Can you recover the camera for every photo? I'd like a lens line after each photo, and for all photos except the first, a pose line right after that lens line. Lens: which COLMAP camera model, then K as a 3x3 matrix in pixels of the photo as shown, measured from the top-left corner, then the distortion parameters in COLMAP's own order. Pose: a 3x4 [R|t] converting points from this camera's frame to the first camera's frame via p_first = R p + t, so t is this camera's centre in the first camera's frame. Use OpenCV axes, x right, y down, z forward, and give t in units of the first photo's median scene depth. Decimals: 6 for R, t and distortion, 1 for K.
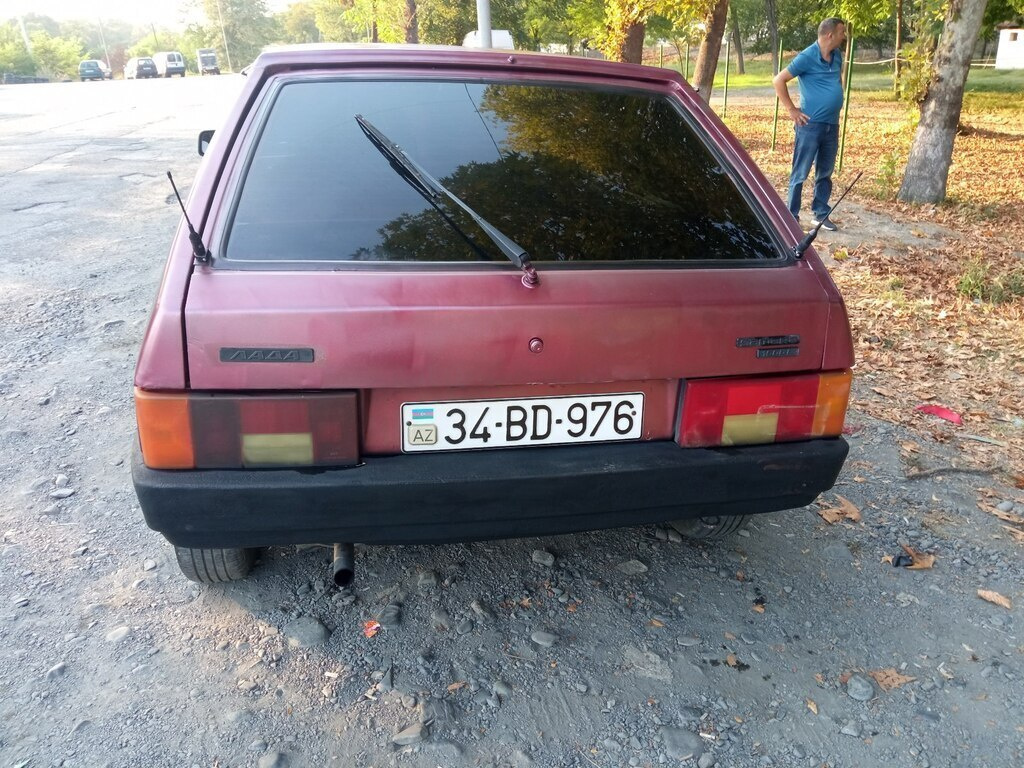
lens RADIAL K [[871.3, 0, 512.1], [0, 871.3, 392.6], [0, 0, 1]] dist [0.068532, -0.123335]
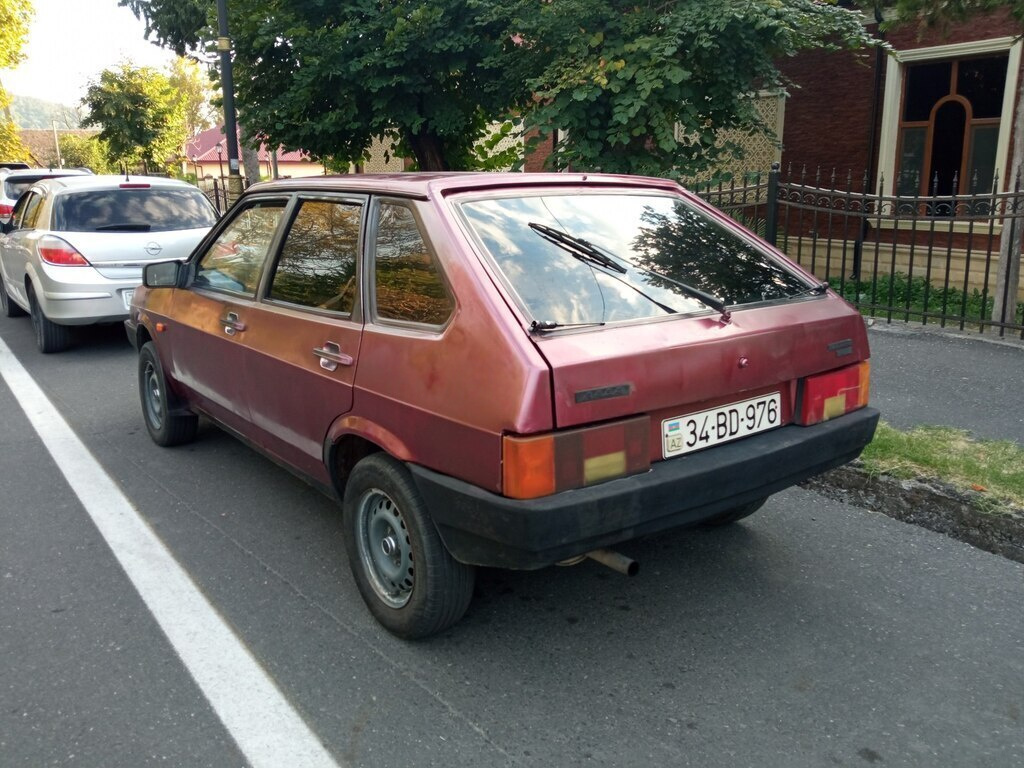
lens RADIAL K [[871.3, 0, 521.5], [0, 871.3, 384.0], [0, 0, 1]] dist [0.068532, -0.123335]
pose [[0.888232, -0.141269, 0.437134, -0.863802], [0.201114, 0.975092, -0.093532, 0.037318], [-0.413033, 0.170992, 0.894520, -0.110448]]
